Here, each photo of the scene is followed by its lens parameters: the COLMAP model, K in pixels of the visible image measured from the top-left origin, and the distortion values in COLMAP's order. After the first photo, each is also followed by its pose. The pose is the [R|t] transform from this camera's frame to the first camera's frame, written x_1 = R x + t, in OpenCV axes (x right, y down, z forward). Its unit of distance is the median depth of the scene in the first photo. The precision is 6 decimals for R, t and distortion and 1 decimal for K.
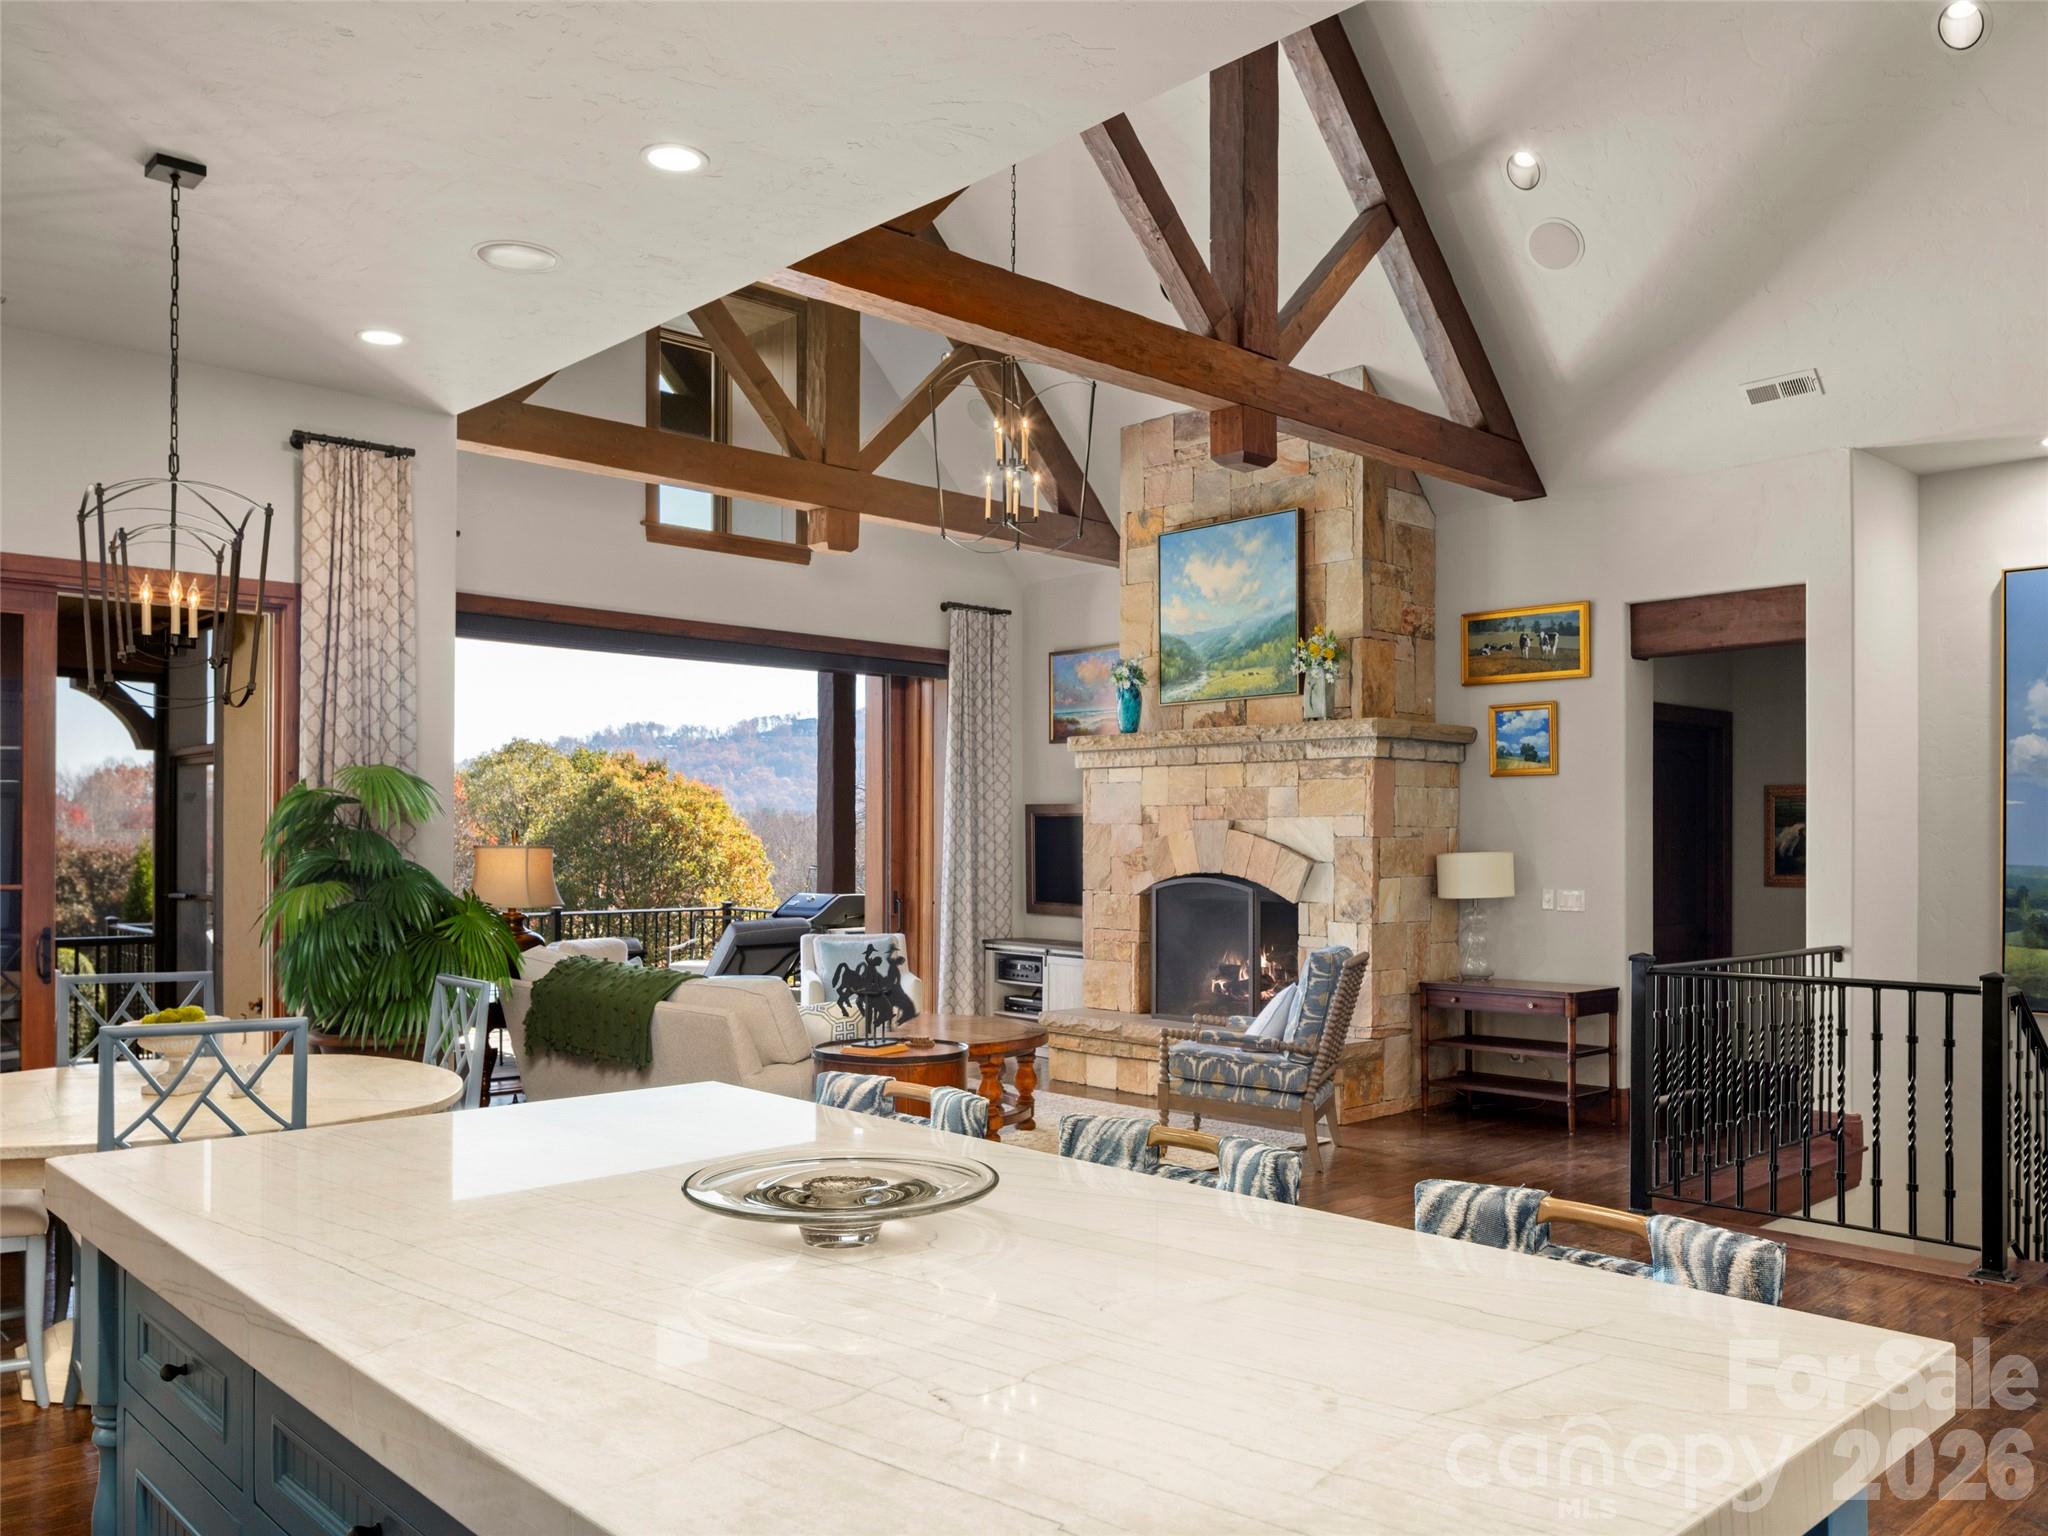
lens RADIAL K [[1589.3, 0, 1041.7], [0, 1589.3, 848.8], [0, 0, 1]] dist [-0.008933, 0.010458]
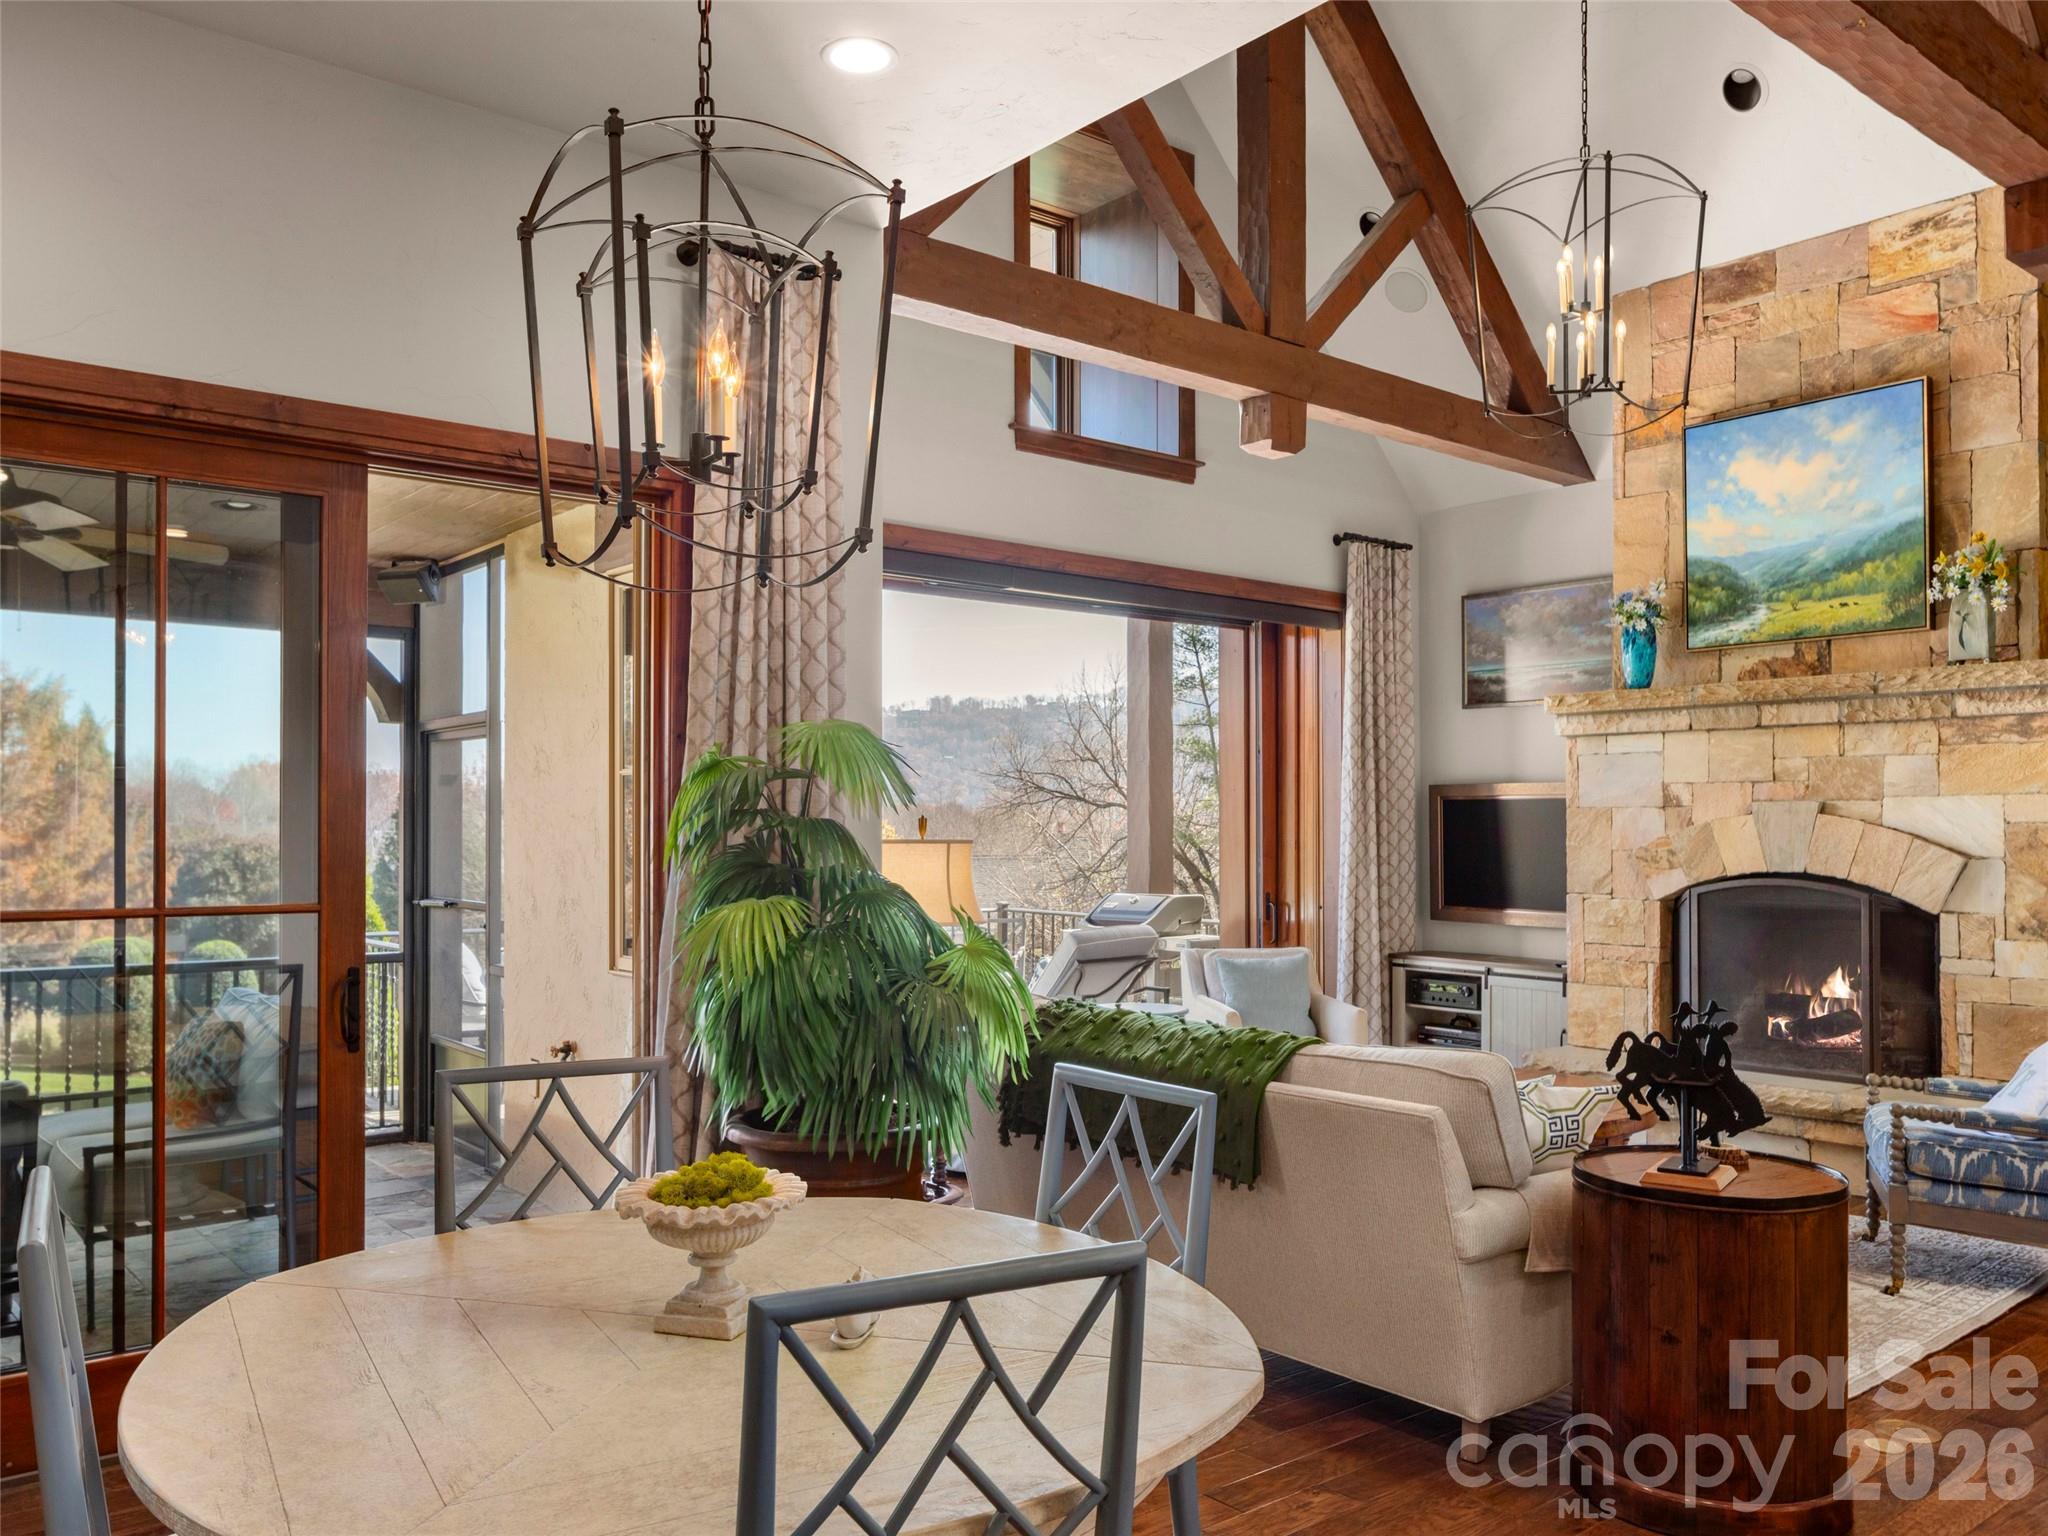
lens RADIAL K [[1589.3, 0, 1038.6], [0, 1589.3, 816.0], [0, 0, 1]] dist [-0.008933, 0.010458]
pose [[0.997713, -0.005004, -0.067408, -0.193367], [0.004079, 0.999896, -0.013842, -0.002328], [0.067470, 0.013535, 0.997629, 0.232902]]
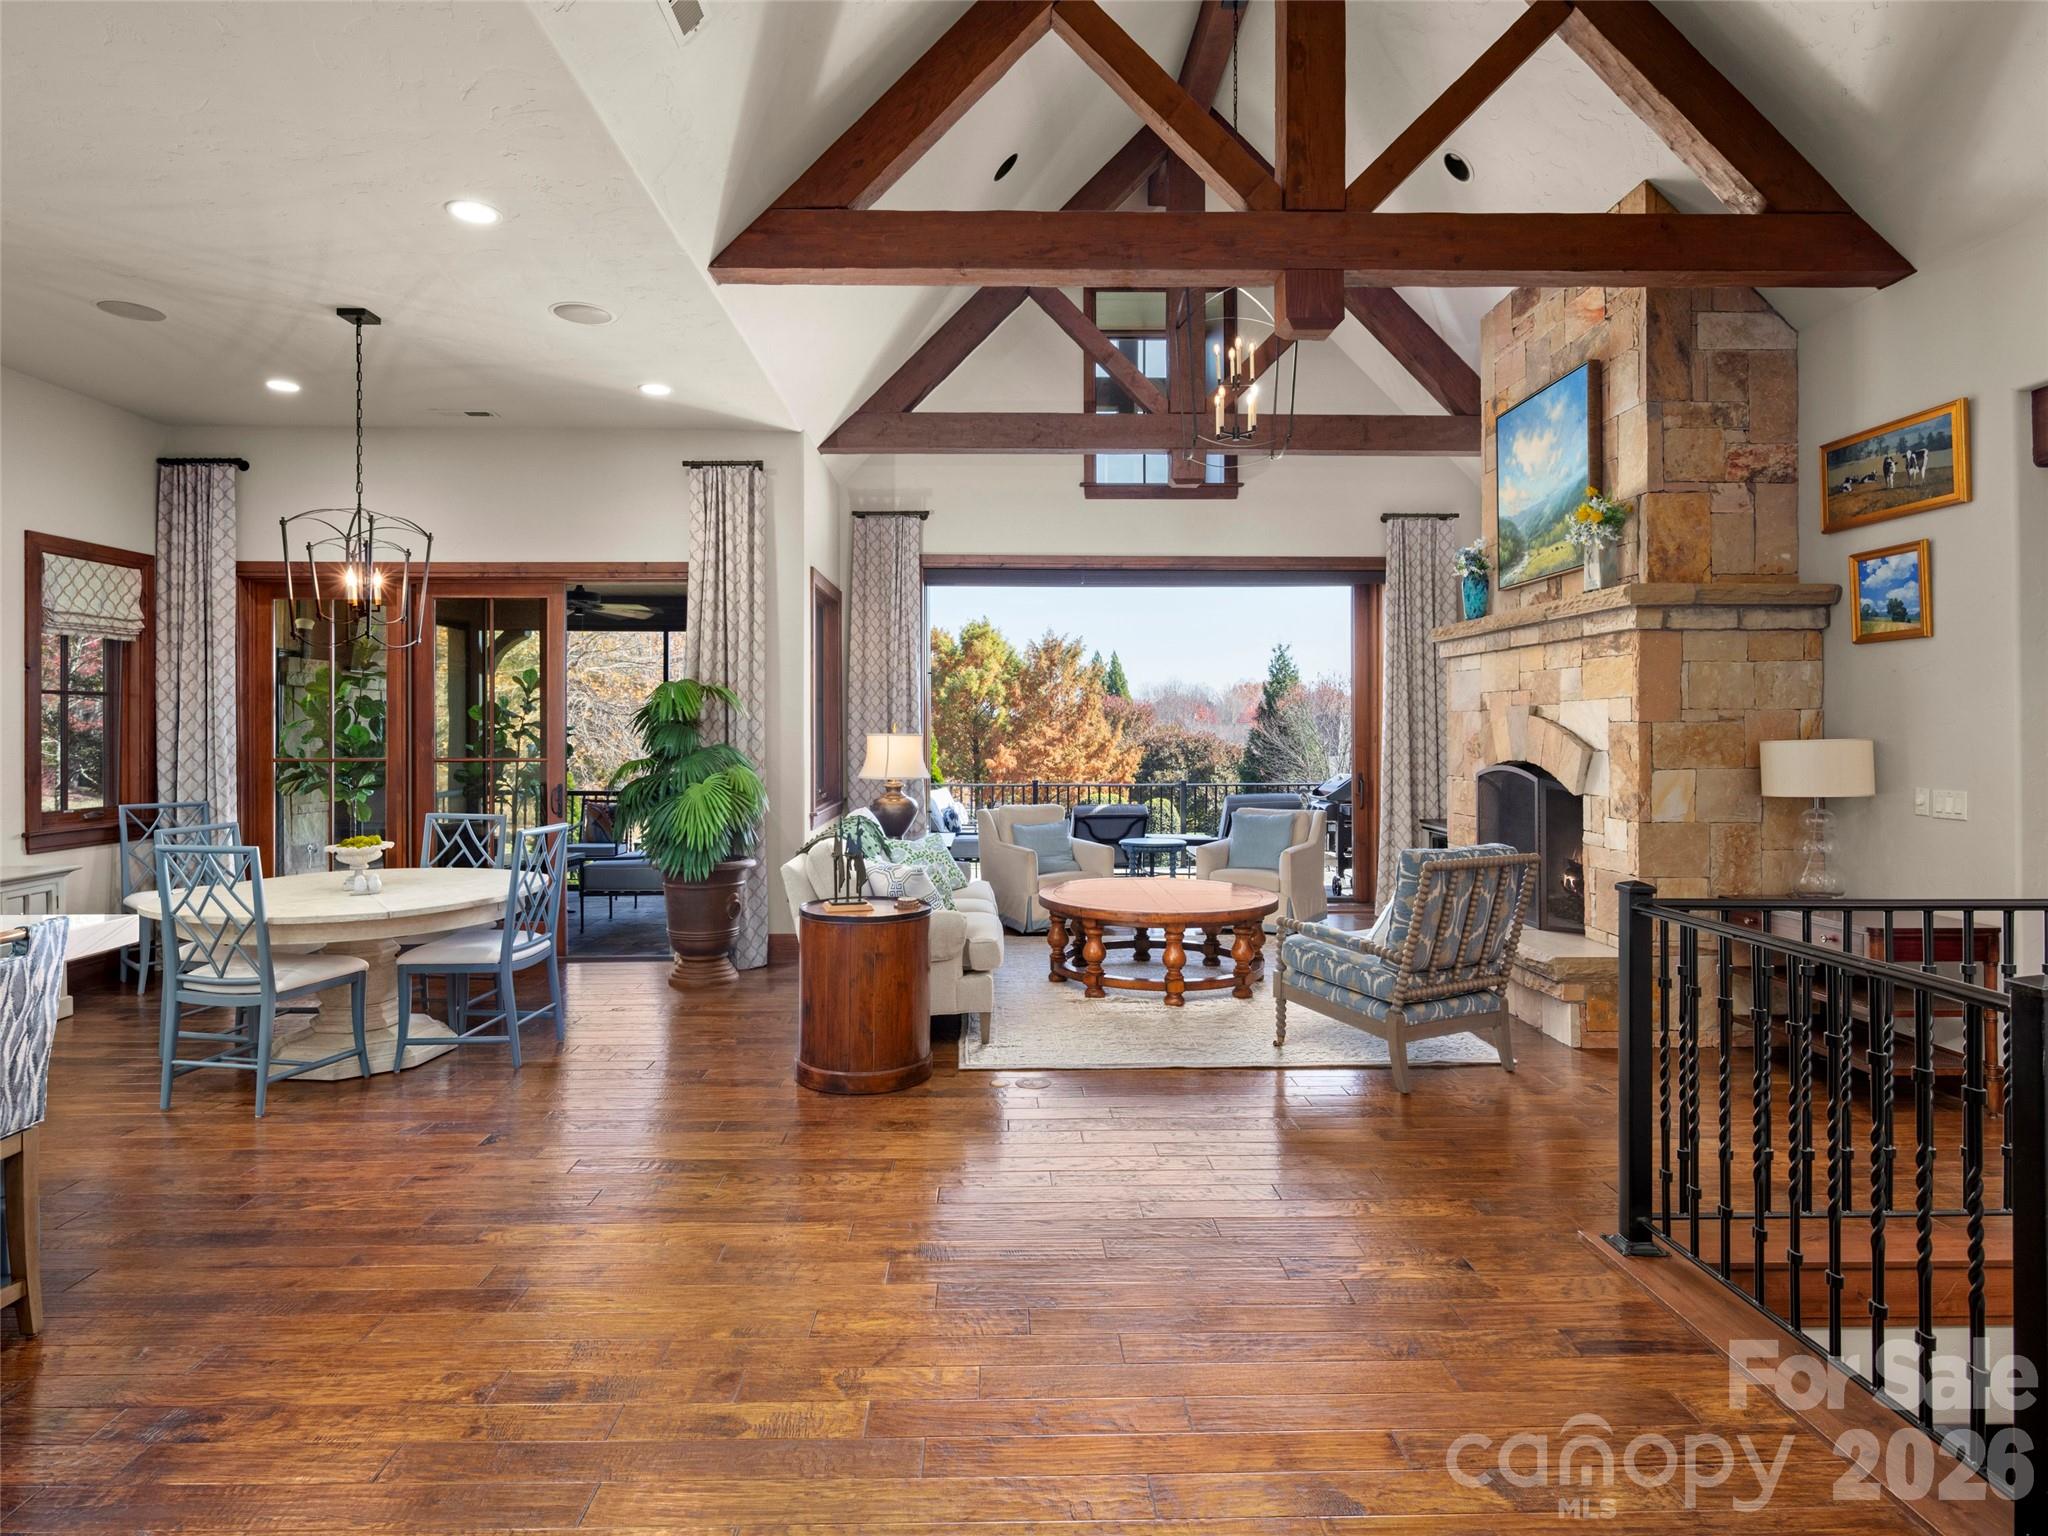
lens RADIAL K [[1138.2, 0, 1000.9], [0, 1138.2, 729.2], [0, 0, 1]] dist [0.004836, -0.000012]
pose [[0.734496, -0.004488, -0.678598, 0.343133], [0.000628, 0.999982, -0.005935, -0.000010], [0.678612, 0.003933, 0.734486, 0.283485]]
